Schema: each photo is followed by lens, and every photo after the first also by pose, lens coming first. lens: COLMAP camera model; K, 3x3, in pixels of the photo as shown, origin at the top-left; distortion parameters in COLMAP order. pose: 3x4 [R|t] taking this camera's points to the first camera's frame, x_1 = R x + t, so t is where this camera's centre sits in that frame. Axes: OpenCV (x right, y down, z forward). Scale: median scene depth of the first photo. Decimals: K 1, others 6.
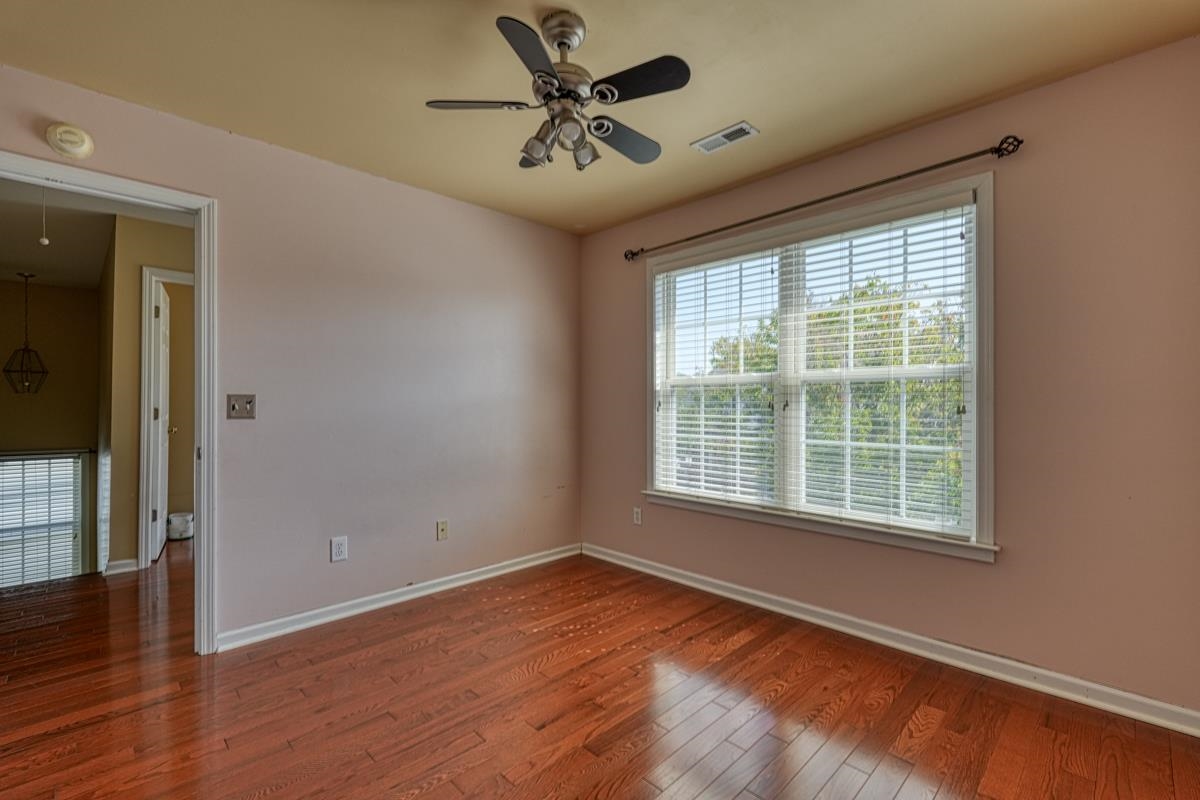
lens RADIAL K [[528.4, 0, 601.4], [0, 528.4, 403.2], [0, 0, 1]] dist [0.001658, 0.001089]
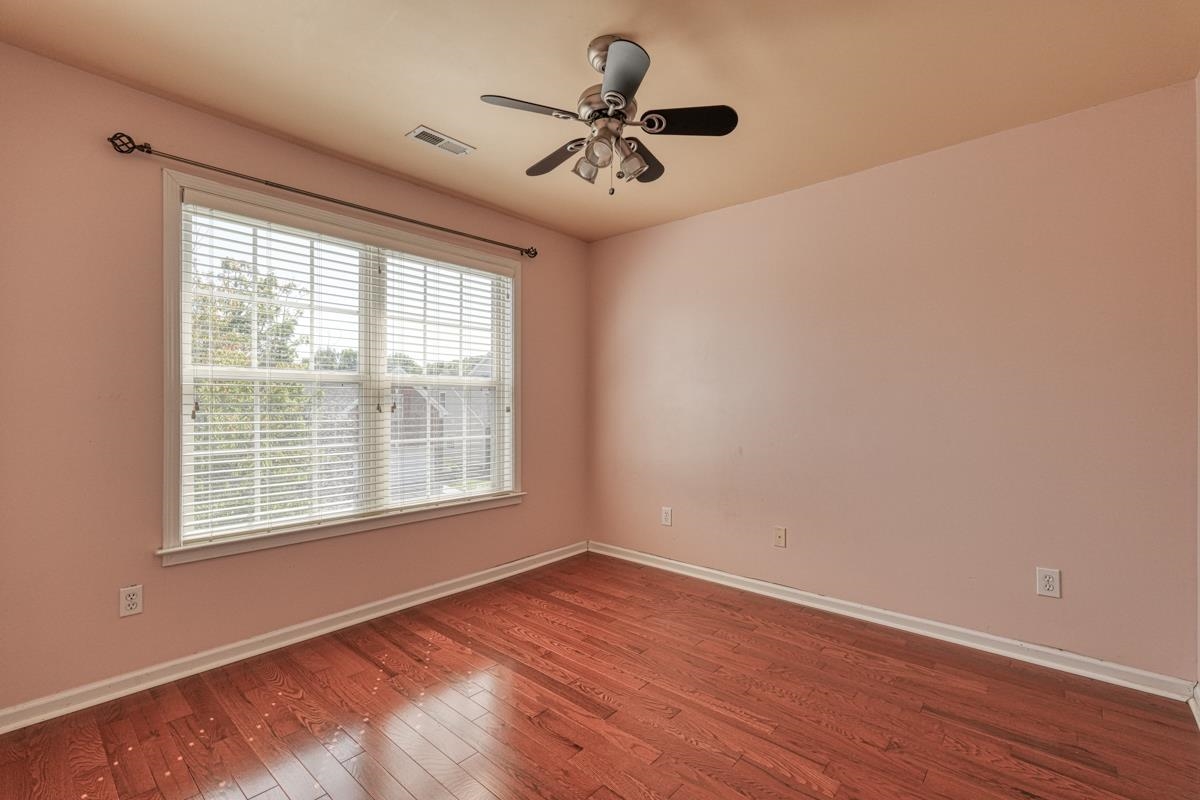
lens RADIAL K [[528.4, 0, 600.4], [0, 528.4, 405.1], [0, 0, 1]] dist [0.001658, 0.001089]
pose [[-0.071845, 0.001213, 0.997415, -0.730655], [0.003873, 0.999992, -0.000938, 0.003199], [-0.997408, 0.003796, -0.071849, 0.708688]]
